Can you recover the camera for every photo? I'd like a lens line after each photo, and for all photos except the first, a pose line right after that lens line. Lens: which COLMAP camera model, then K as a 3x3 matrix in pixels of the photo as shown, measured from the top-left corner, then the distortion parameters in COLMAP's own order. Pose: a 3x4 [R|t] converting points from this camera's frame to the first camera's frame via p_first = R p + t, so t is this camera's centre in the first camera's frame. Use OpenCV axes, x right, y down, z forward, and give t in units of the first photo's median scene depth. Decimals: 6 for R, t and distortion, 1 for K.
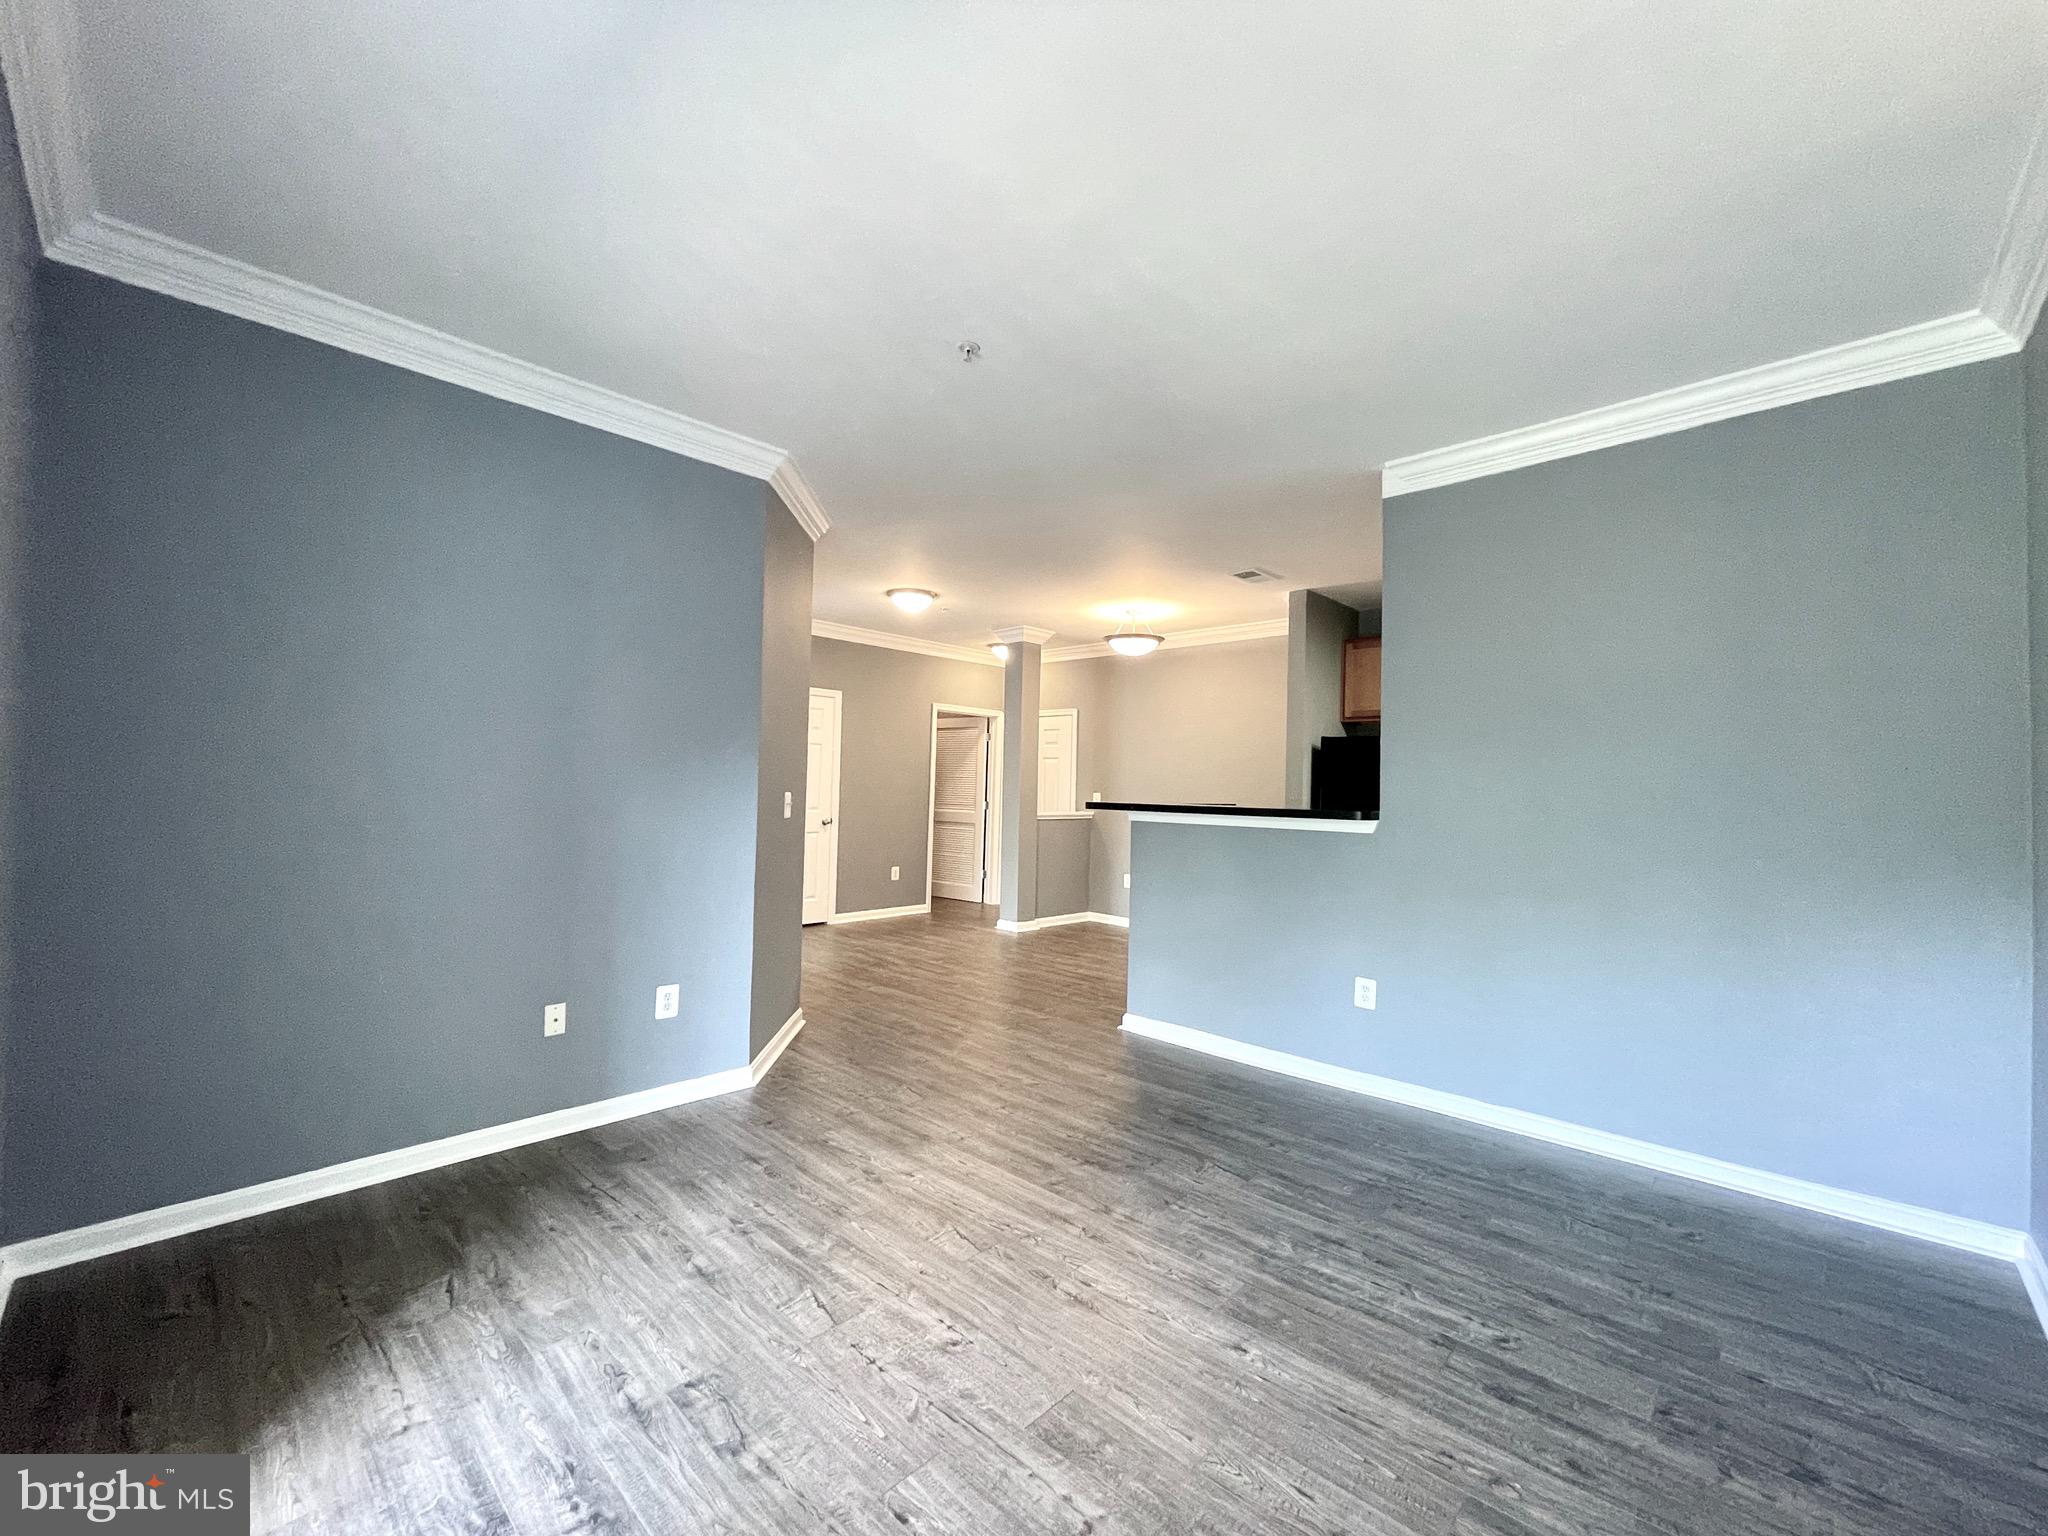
lens RADIAL K [[830.6, 0, 1015.5], [0, 830.6, 768.5], [0, 0, 1]] dist [-0.001260, 0.000996]
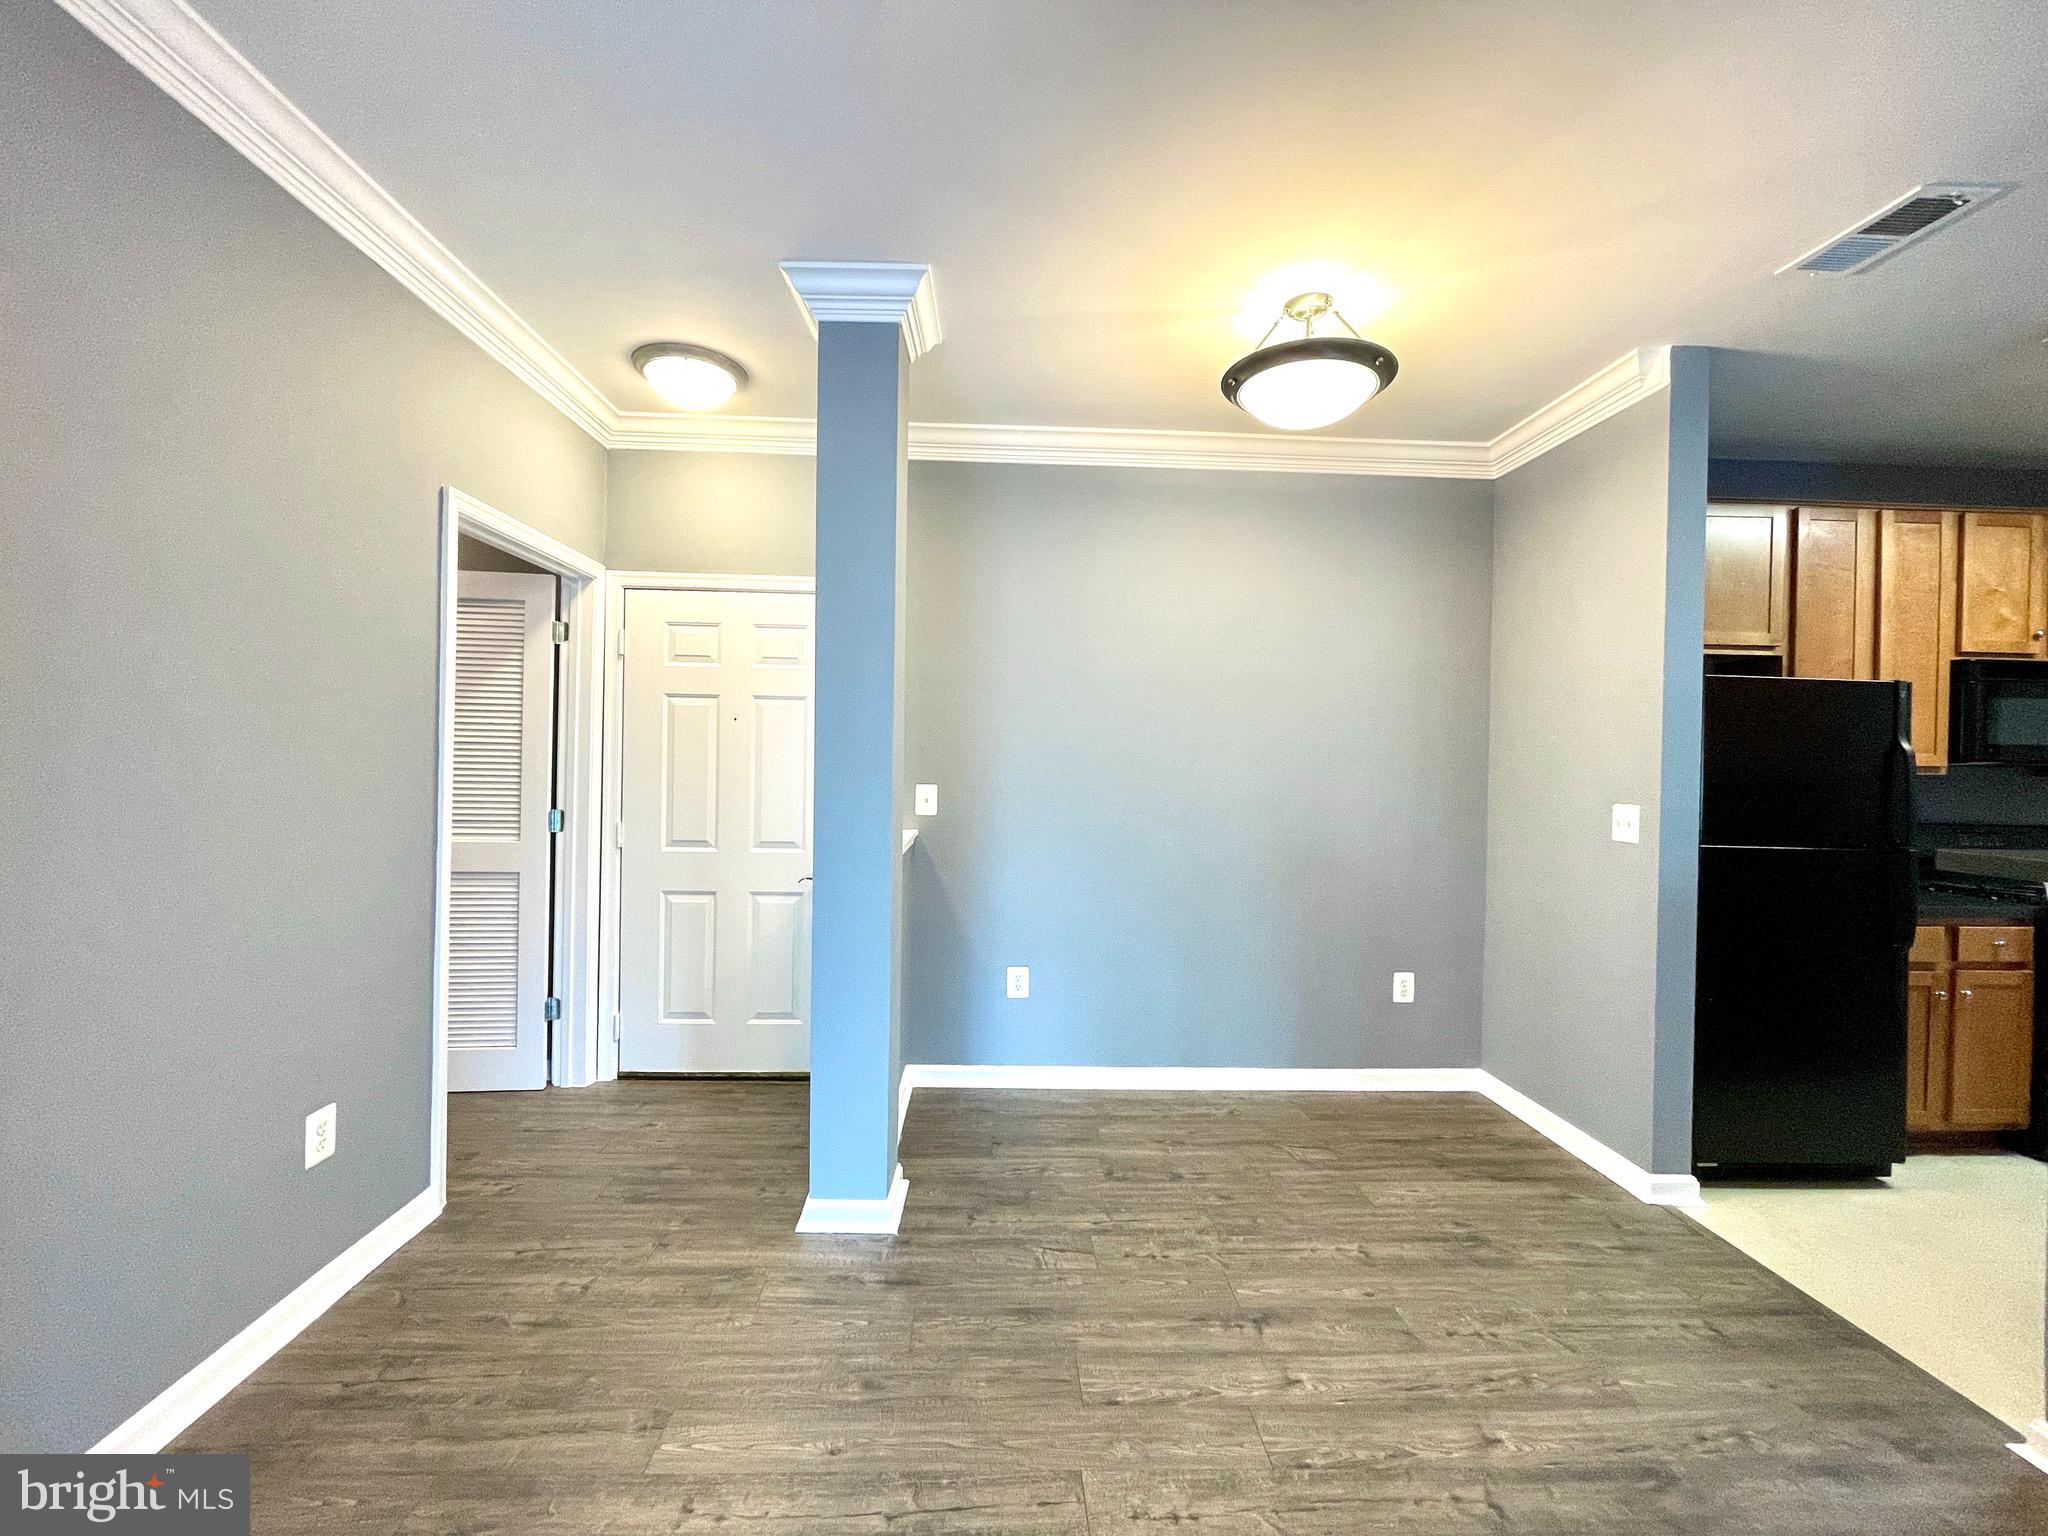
lens RADIAL K [[830.6, 0, 1015.5], [0, 830.6, 768.5], [0, 0, 1]] dist [-0.001260, 0.000996]
pose [[0.693995, -0.017802, 0.719760, -0.443390], [-0.020661, 0.998790, 0.044624, 0.003731], [-0.719683, -0.045840, 0.692787, 1.702179]]
